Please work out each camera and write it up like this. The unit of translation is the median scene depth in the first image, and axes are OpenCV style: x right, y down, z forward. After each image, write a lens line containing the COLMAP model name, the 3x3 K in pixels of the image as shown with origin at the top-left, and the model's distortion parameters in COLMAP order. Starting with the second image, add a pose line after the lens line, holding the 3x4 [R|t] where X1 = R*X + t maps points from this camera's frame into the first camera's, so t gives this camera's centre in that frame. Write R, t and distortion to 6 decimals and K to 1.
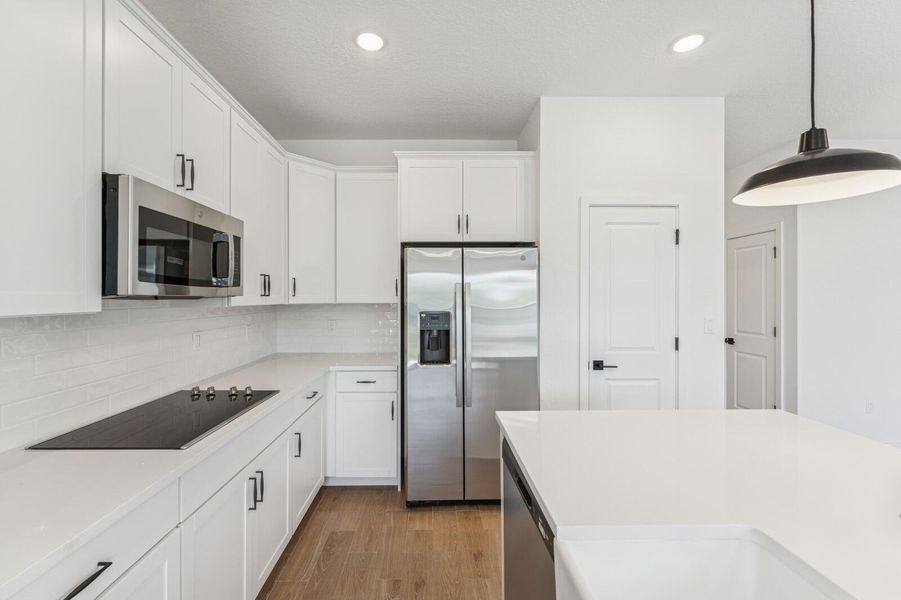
lens RADIAL K [[372.6, 0, 435.4], [0, 372.6, 296.7], [0, 0, 1]] dist [-0.000001, -0.000048]
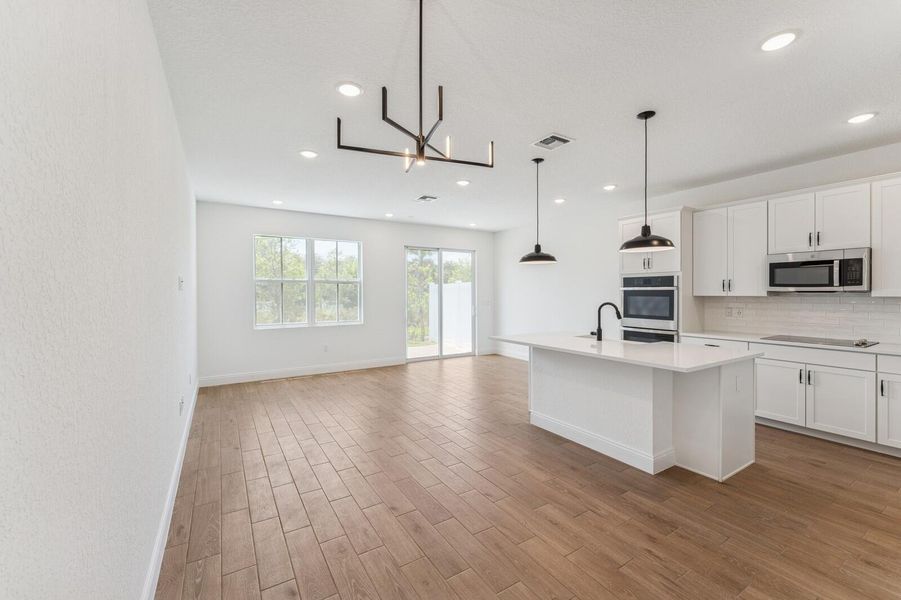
lens RADIAL K [[370.1, 0, 447.2], [0, 370.1, 295.6], [0, 0, 1]] dist [-0.000941, -0.000386]
pose [[-0.853598, 0.007509, -0.520879, 1.604894], [0.004623, 0.999966, 0.006839, 0.000238], [0.520913, 0.003430, -0.853603, 1.129489]]
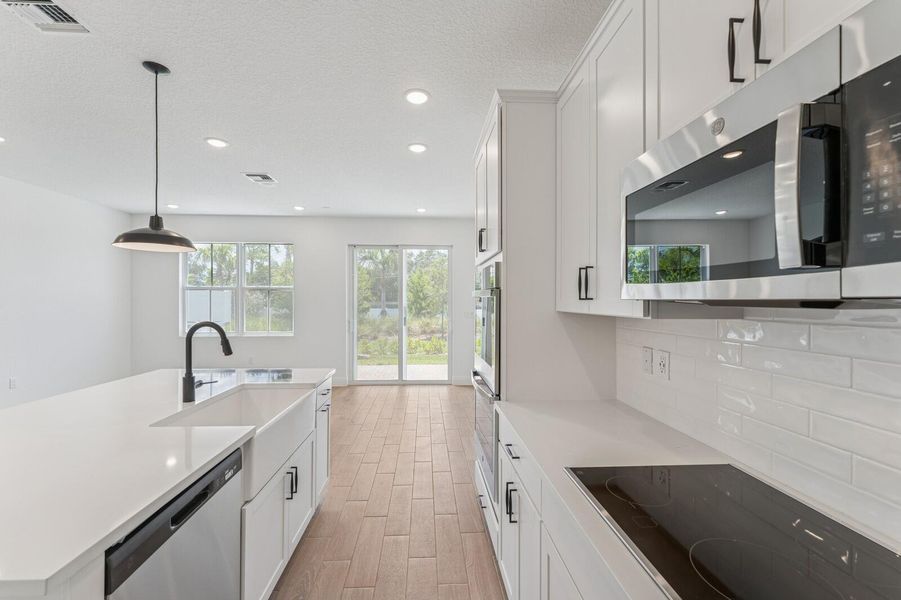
lens RADIAL K [[369.3, 0, 448.9], [0, 369.3, 301.9], [0, 0, 1]] dist [-0.000490, -0.000300]
pose [[-0.998888, -0.002187, -0.047092, -0.176140], [-0.002201, 0.999998, 0.000251, 0.001181], [0.047091, 0.000354, -0.998891, 0.916544]]
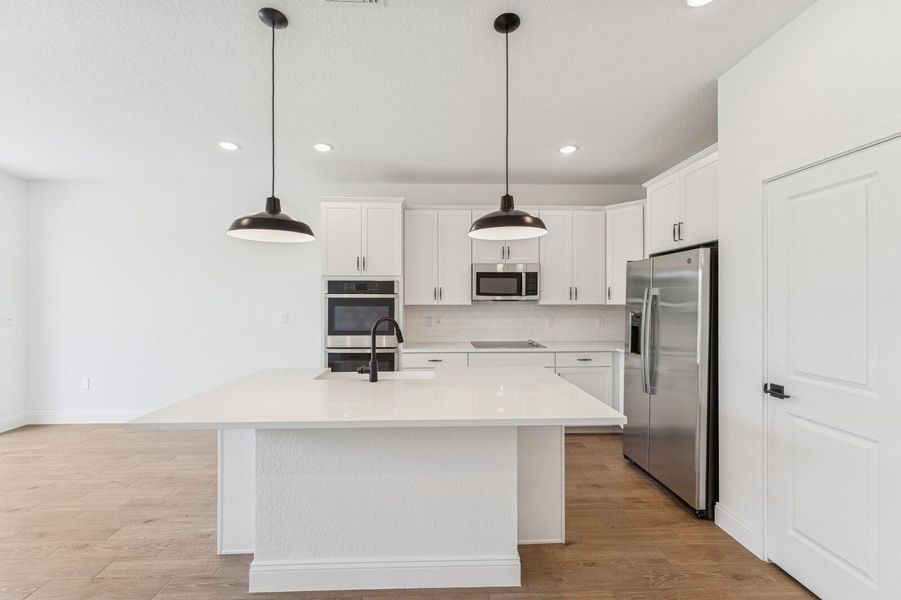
lens RADIAL K [[370.1, 0, 447.2], [0, 370.1, 295.6], [0, 0, 1]] dist [-0.000941, -0.000386]
pose [[0.026160, -0.012048, -0.999585, 1.204905], [0.002514, 0.999925, -0.011987, -0.000722], [0.999655, -0.002199, 0.026188, 0.328275]]
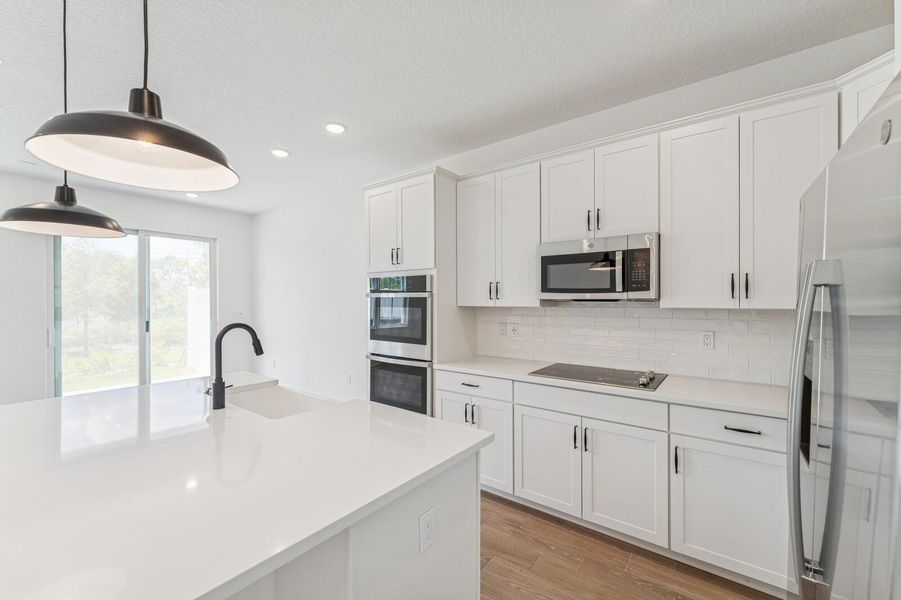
lens RADIAL K [[369.3, 0, 448.9], [0, 369.3, 301.9], [0, 0, 1]] dist [-0.000490, -0.000300]
pose [[-0.612618, 0.007167, -0.790347, 0.576764], [0.004889, 0.999974, 0.005278, -0.001286], [0.790364, -0.000631, -0.612637, 0.924813]]
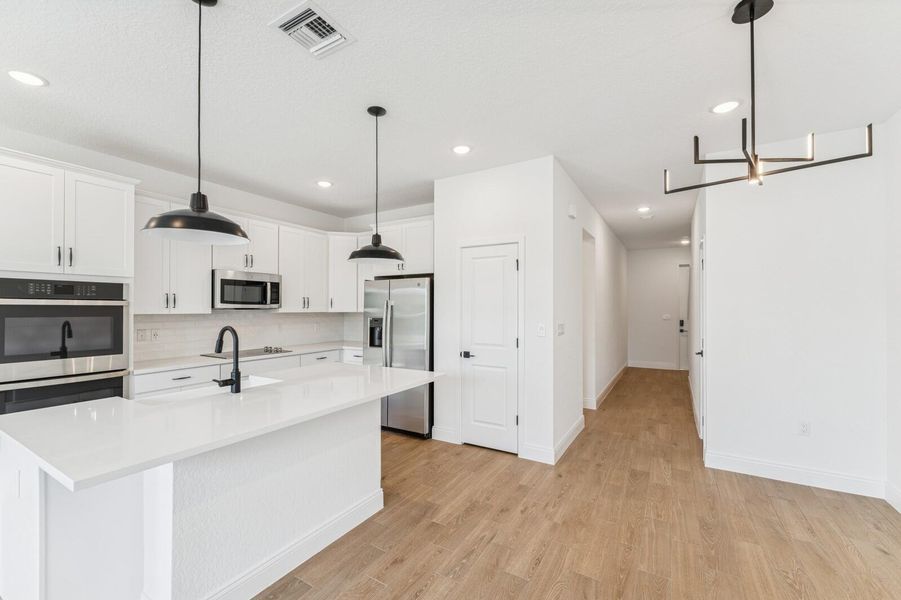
lens RADIAL K [[374.3, 0, 445.0], [0, 374.3, 305.3], [0, 0, 1]] dist [0.001790, 0.000142]
pose [[0.851563, -0.003431, -0.524241, 1.181293], [0.000556, 0.999984, -0.005640, -0.004259], [0.524252, 0.004511, 0.851551, -0.322746]]
